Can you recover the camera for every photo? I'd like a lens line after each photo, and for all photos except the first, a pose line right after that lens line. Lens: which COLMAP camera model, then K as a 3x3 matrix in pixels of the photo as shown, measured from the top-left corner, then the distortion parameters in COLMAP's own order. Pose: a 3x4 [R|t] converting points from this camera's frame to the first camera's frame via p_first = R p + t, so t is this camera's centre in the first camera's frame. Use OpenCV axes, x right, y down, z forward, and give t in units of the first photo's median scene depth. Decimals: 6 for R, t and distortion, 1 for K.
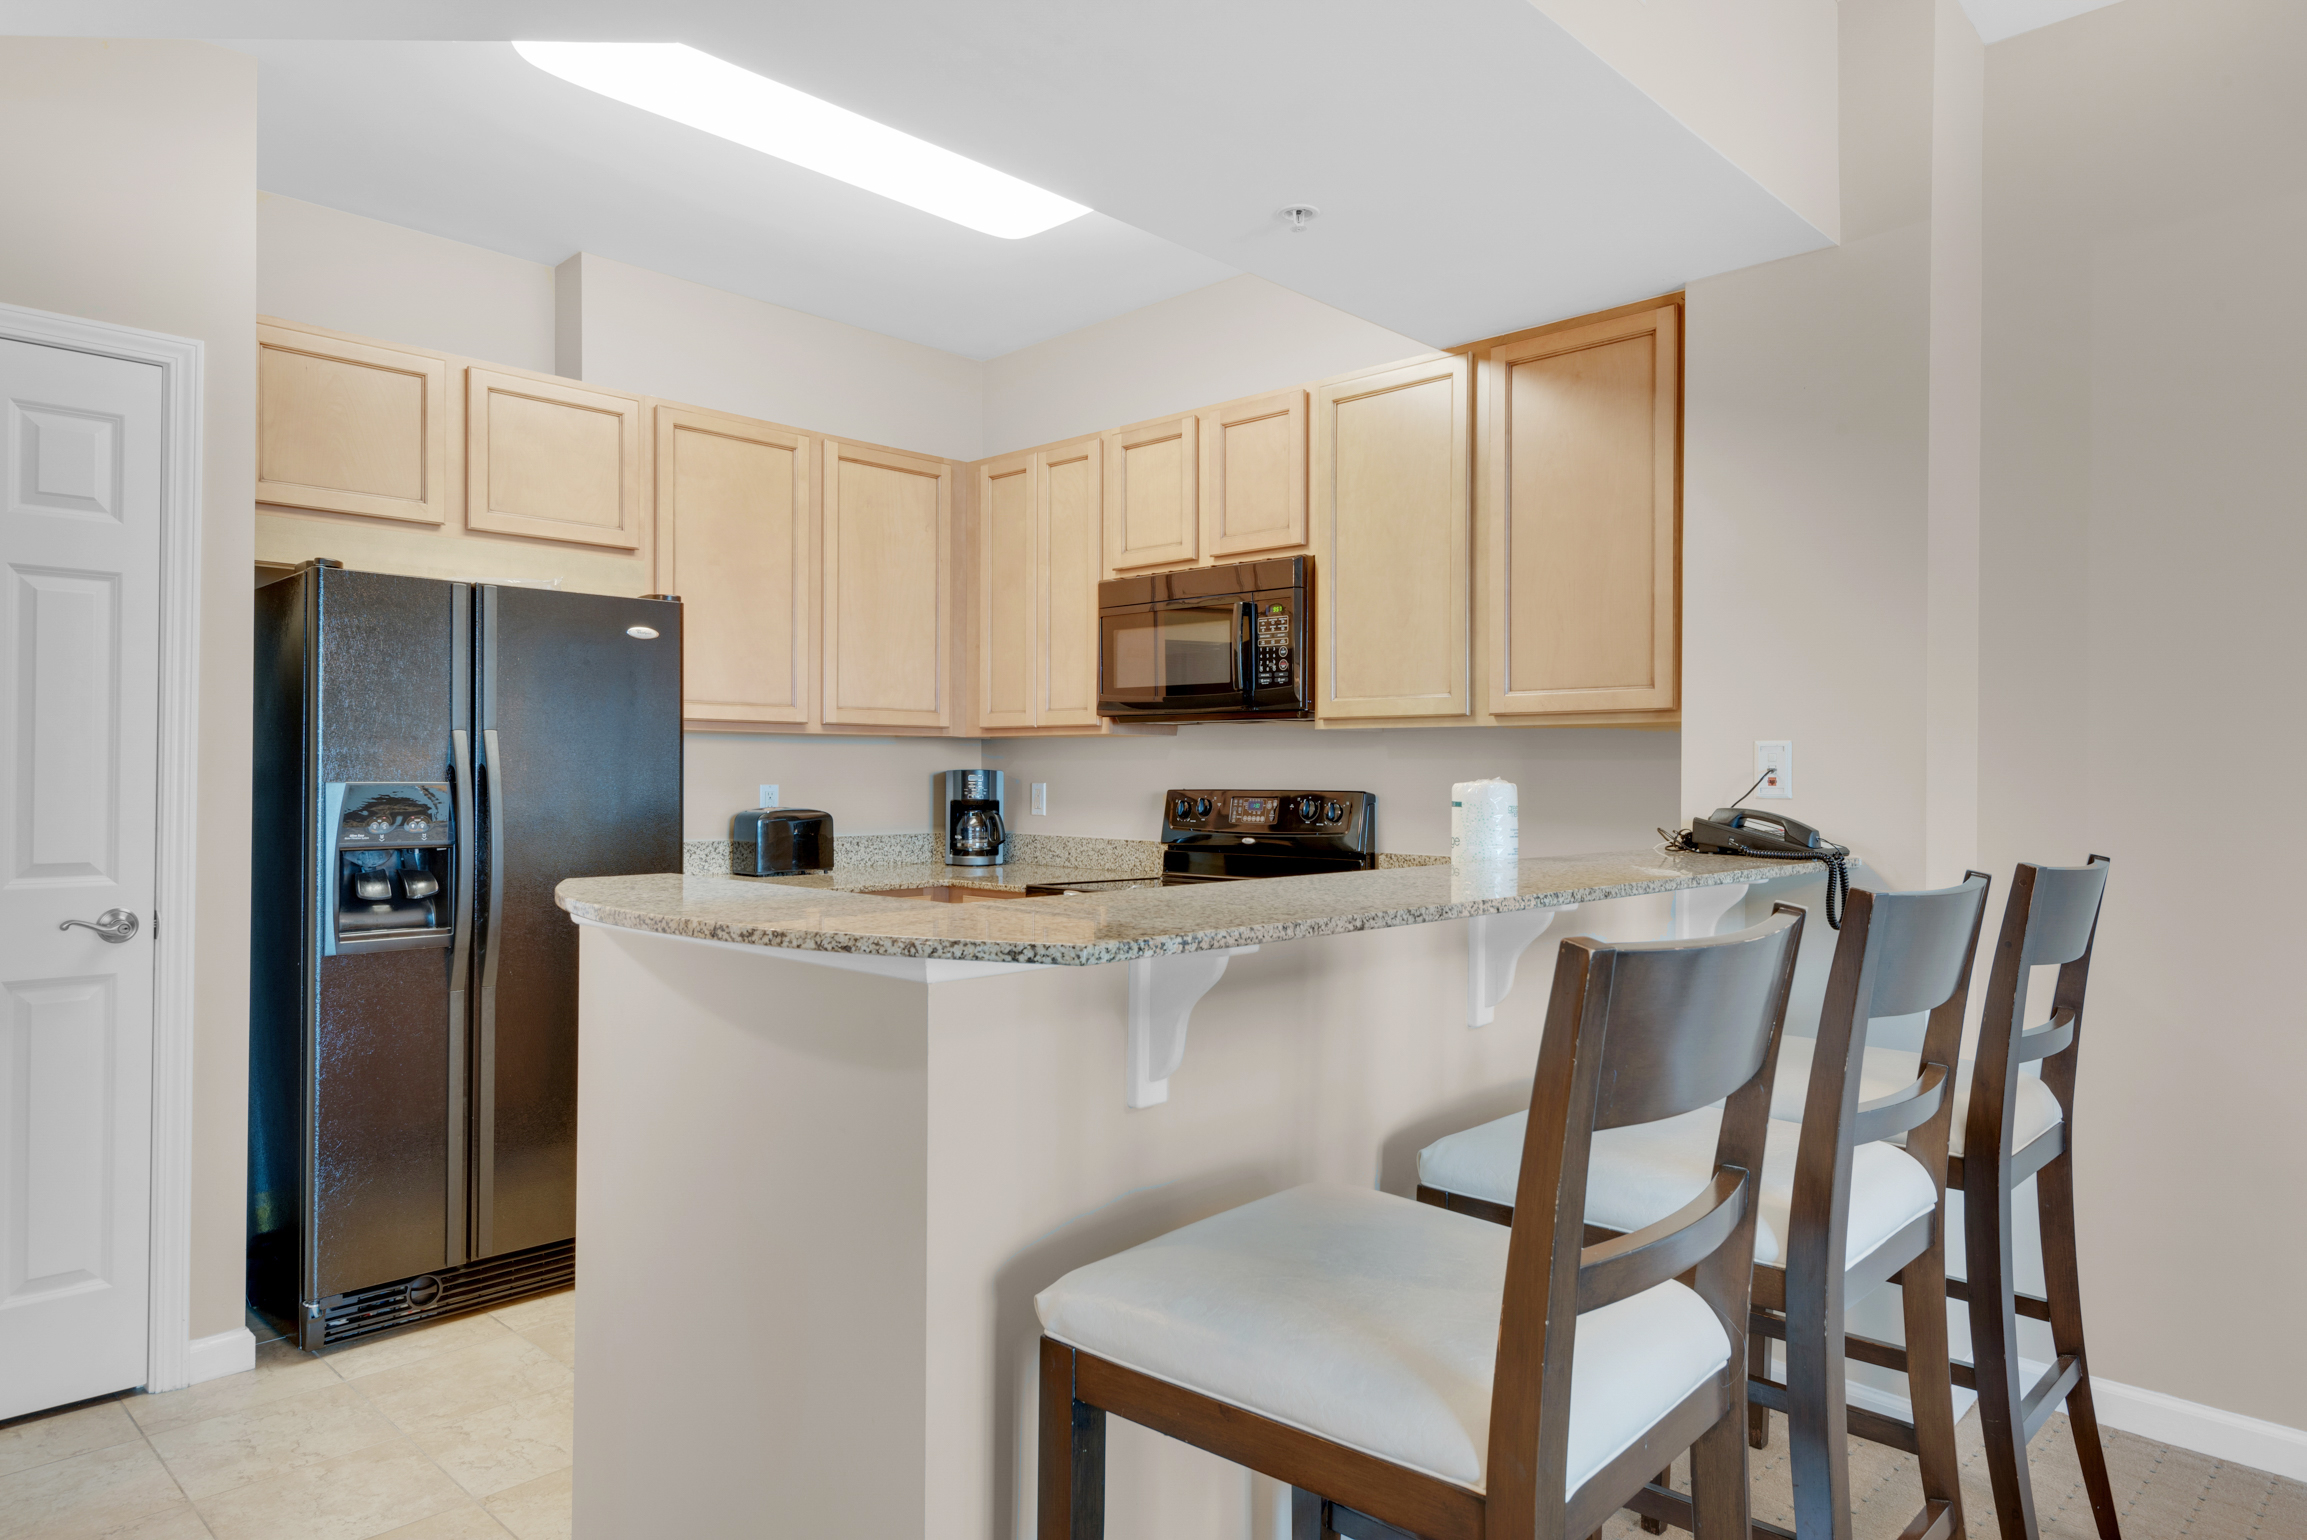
lens RADIAL K [[1377.8, 0, 1138.5], [0, 1377.8, 770.5], [0, 0, 1]] dist [-0.003209, 0.003514]
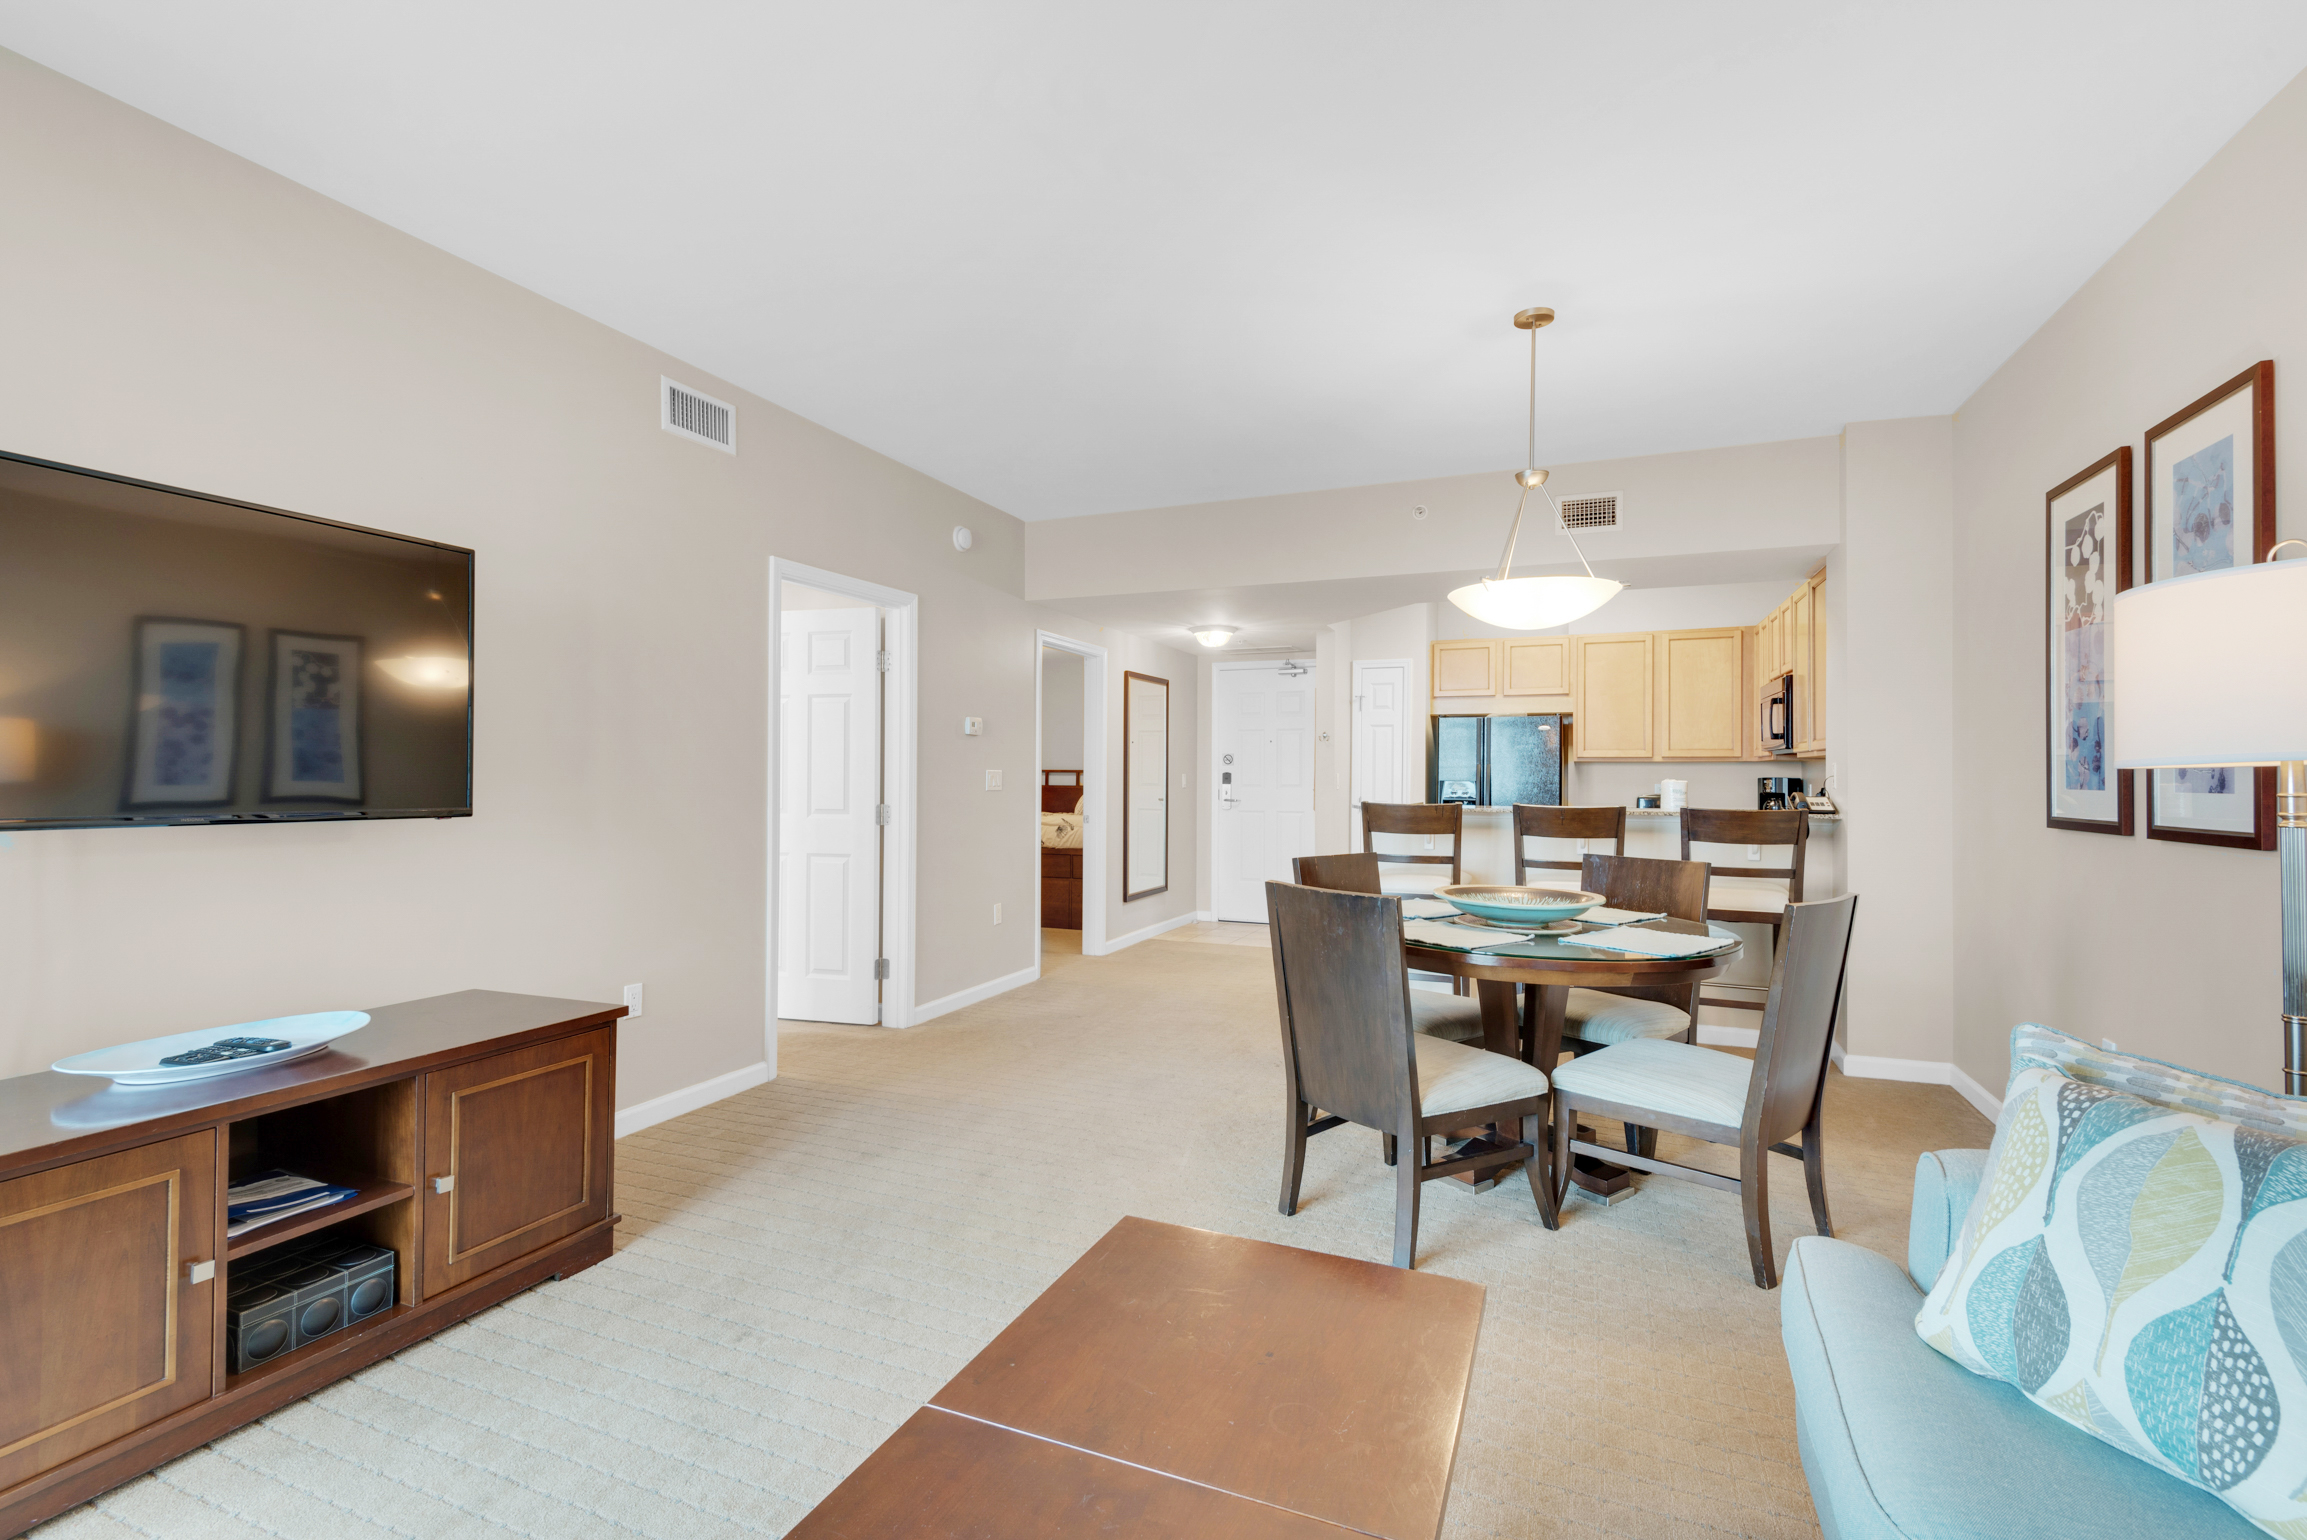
lens RADIAL K [[1052.3, 0, 1138.6], [0, 1052.3, 764.9], [0, 0, 1]] dist [0.012221, -0.009639]
pose [[0.361950, -0.012263, -0.932117, 1.083963], [-0.003649, 0.999887, -0.014572, 0.007227], [0.932190, 0.008676, 0.361865, -0.441111]]
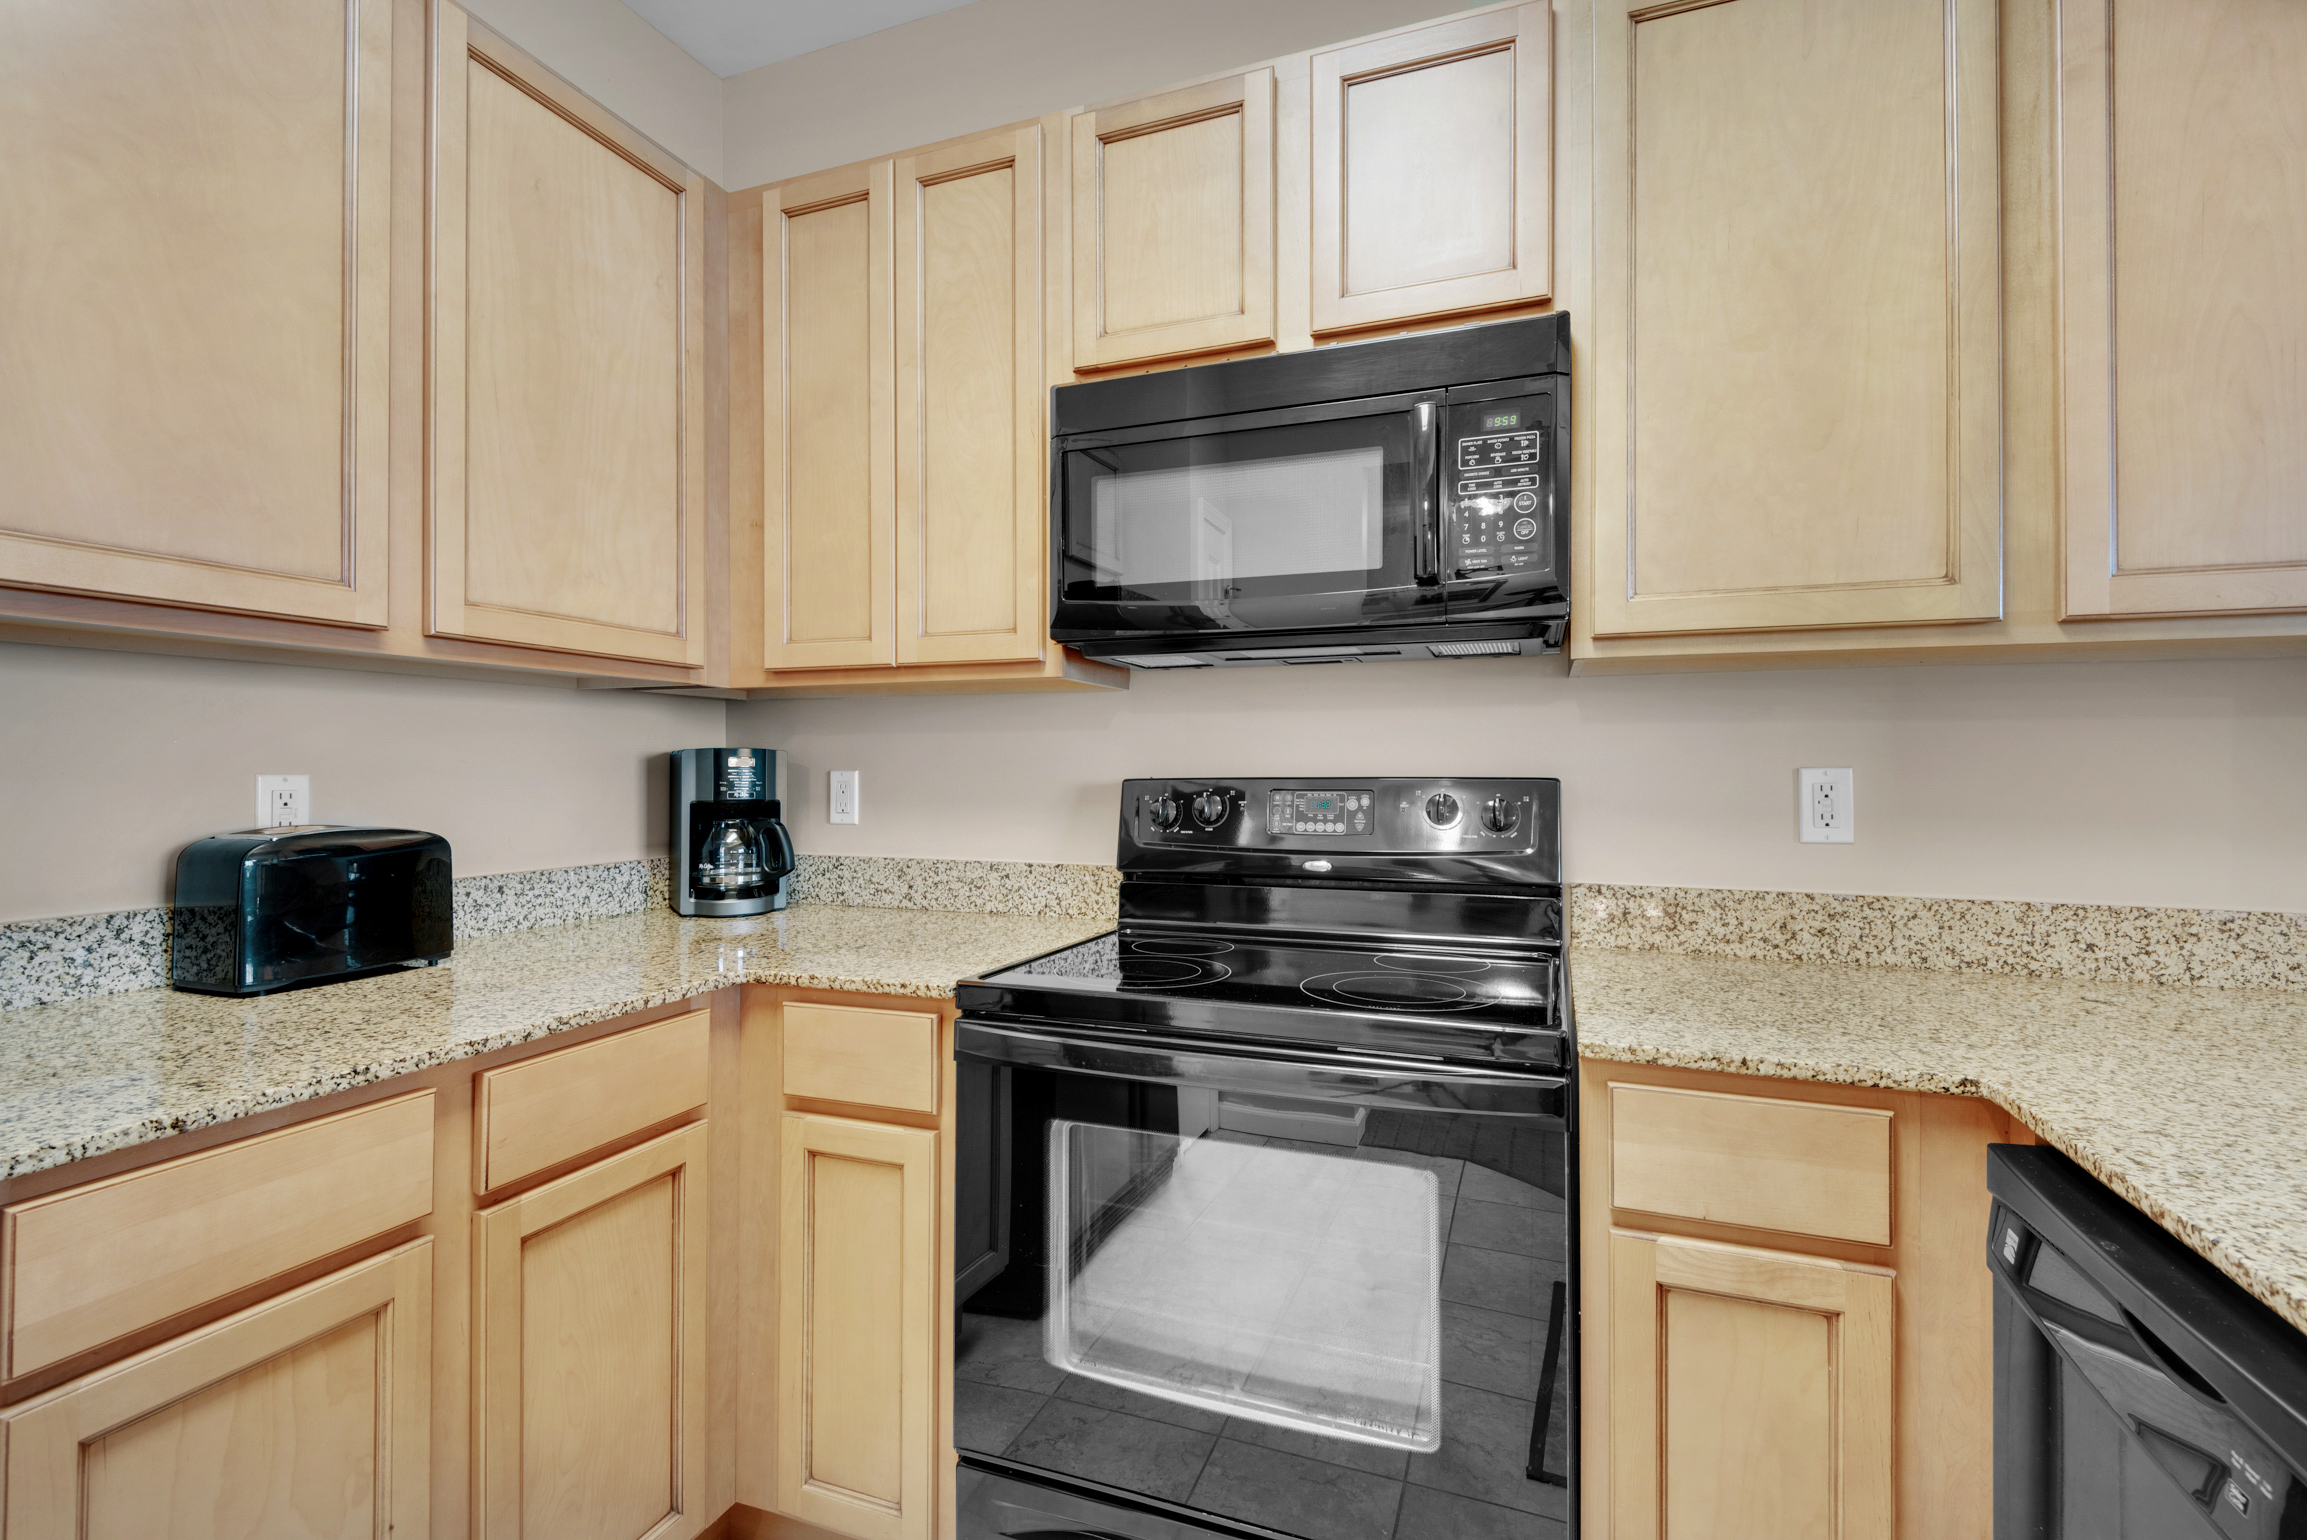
lens RADIAL K [[1052.3, 0, 1146.2], [0, 1052.3, 763.8], [0, 0, 1]] dist [0.012221, -0.009639]
pose [[0.922058, -0.001625, 0.387049, -0.147940], [0.003140, 0.999990, -0.003281, 0.009104], [-0.387039, 0.004241, 0.922053, 0.597747]]
